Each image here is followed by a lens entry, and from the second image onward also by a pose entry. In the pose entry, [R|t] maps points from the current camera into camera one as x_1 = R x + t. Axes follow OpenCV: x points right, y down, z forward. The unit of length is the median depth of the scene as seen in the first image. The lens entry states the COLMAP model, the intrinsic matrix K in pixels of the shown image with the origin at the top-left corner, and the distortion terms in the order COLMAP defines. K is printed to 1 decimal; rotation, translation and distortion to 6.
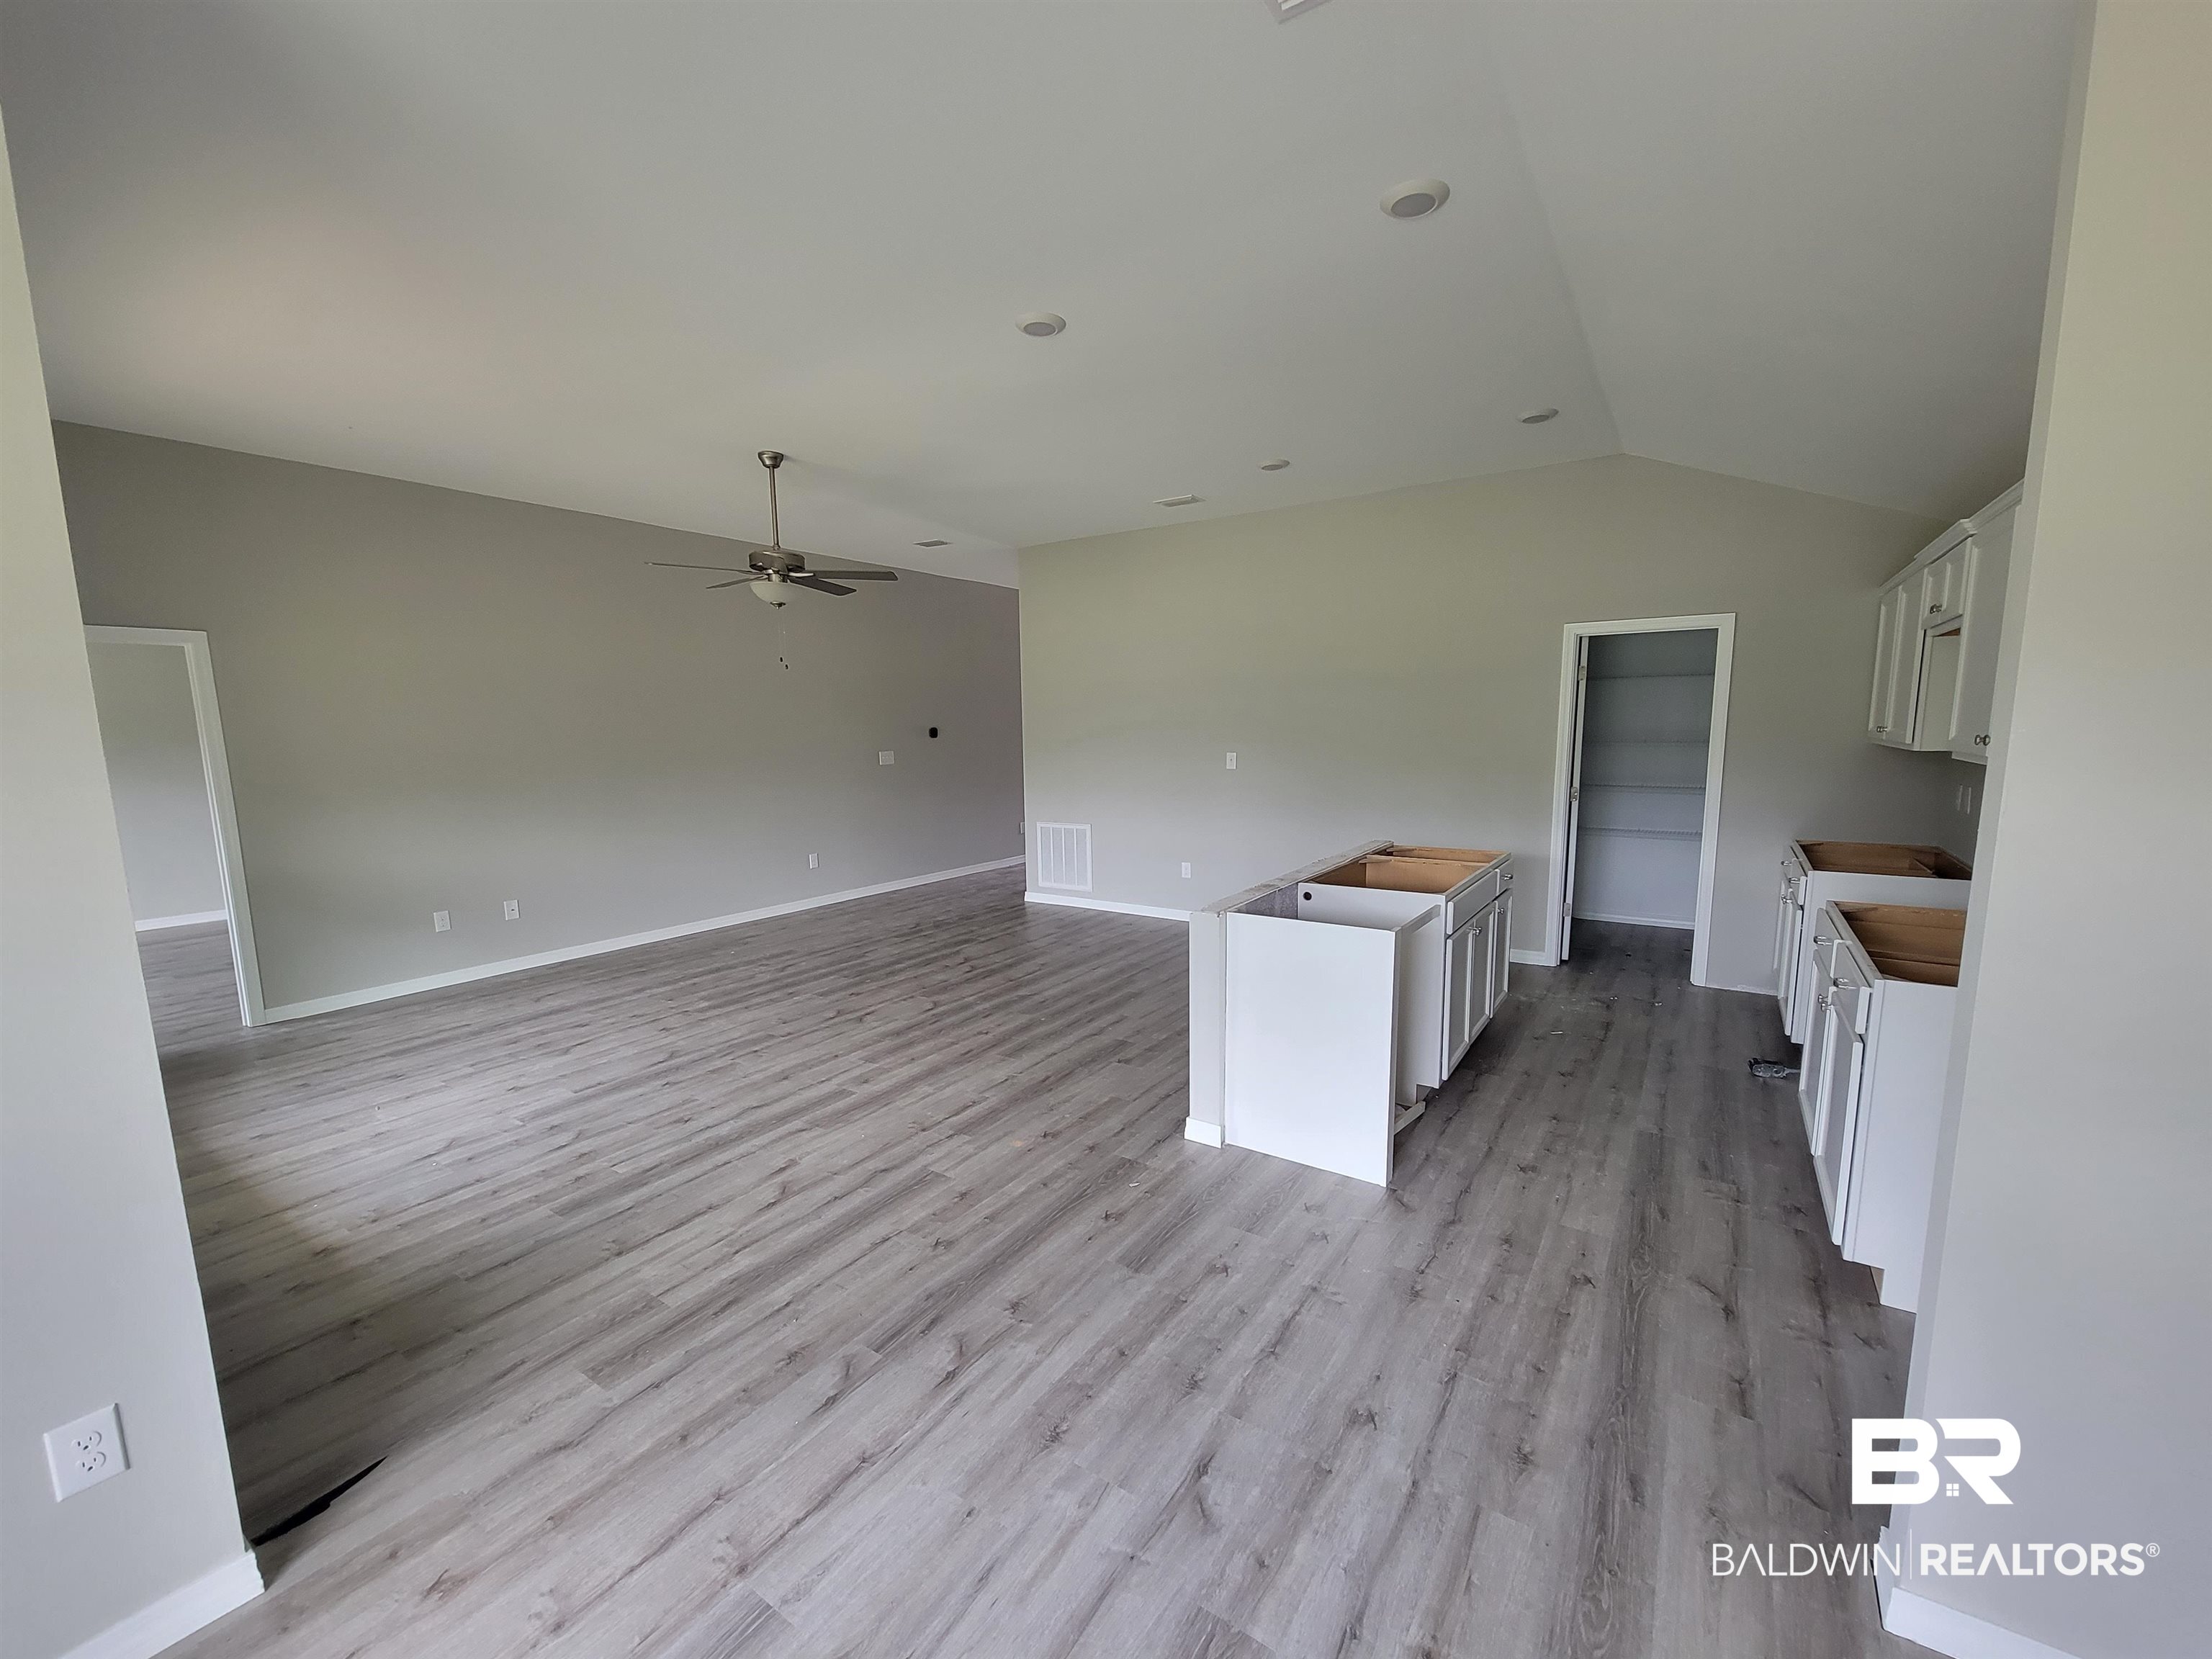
lens RADIAL K [[900.3, 0, 1093.8], [0, 900.3, 854.7], [0, 0, 1]] dist [-0.001713, 0.000165]
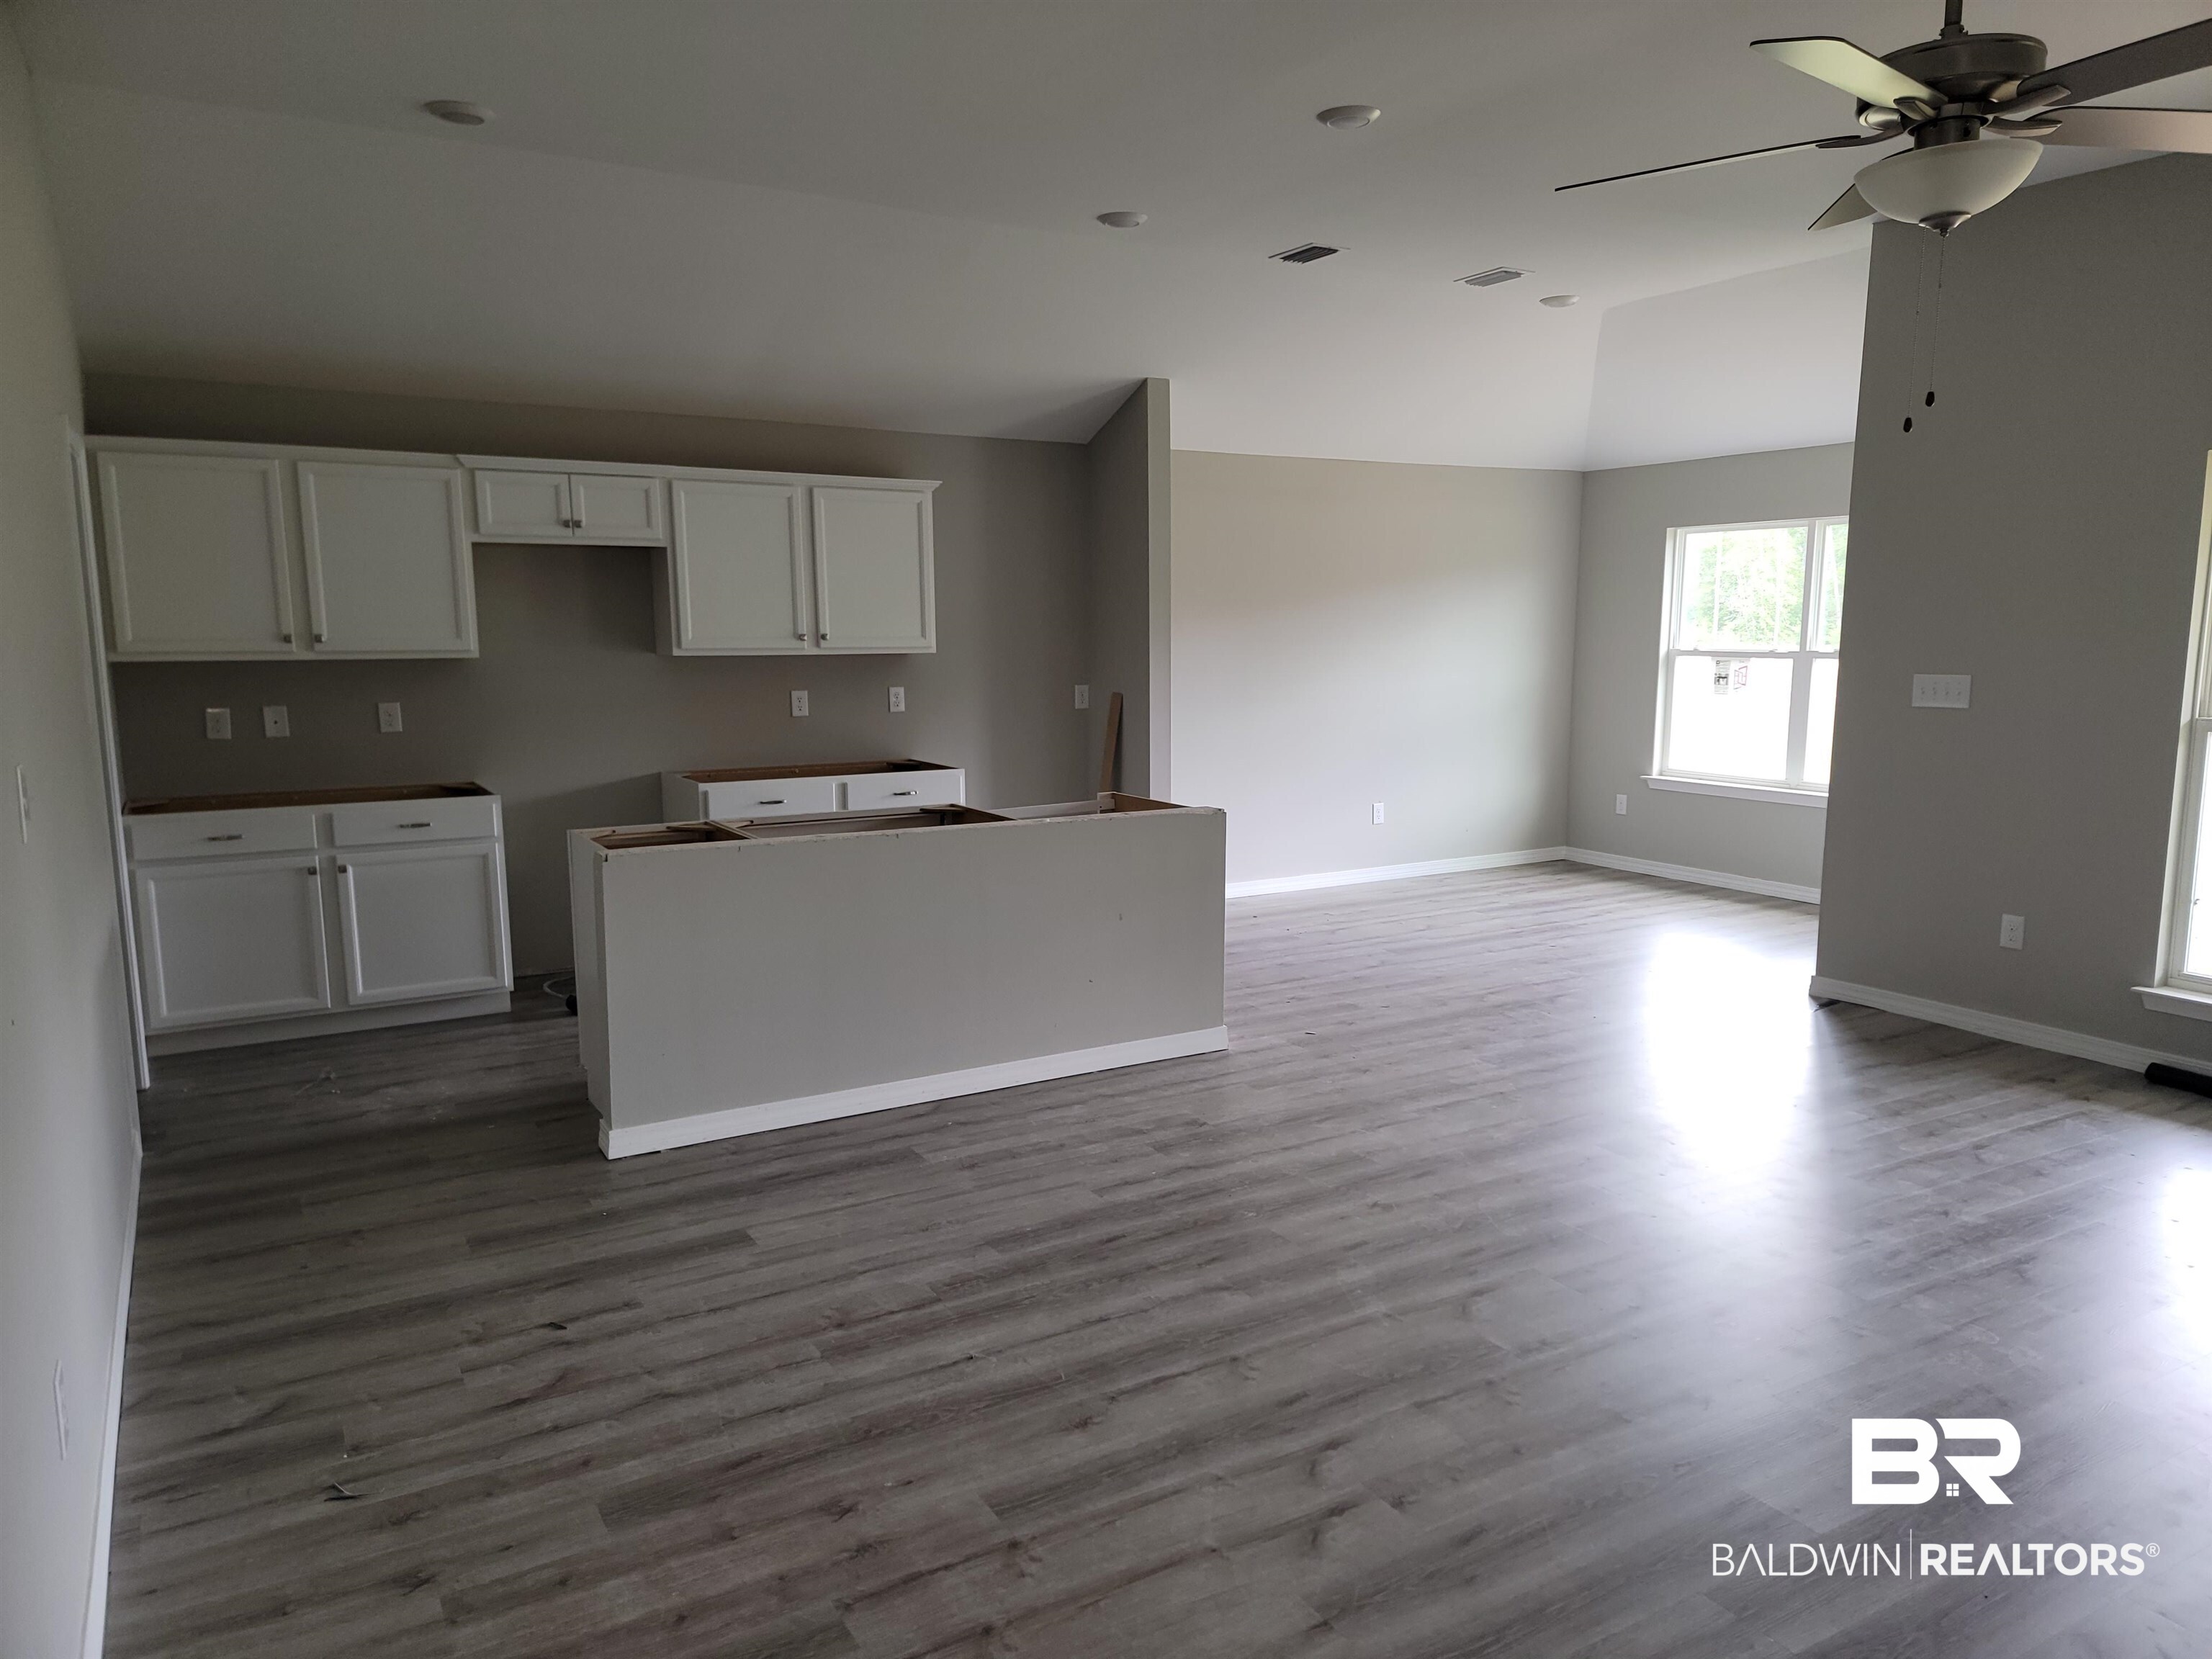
lens RADIAL K [[1536.0, 0, 1106.0], [0, 1536.0, 829.5], [0, 0, 1]] dist [0.023959, -0.000409]
pose [[-0.900381, -0.041325, 0.433136, -0.371044], [0.082492, 0.961212, 0.263187, -0.271190], [-0.427212, 0.272698, -0.862047, 1.846211]]
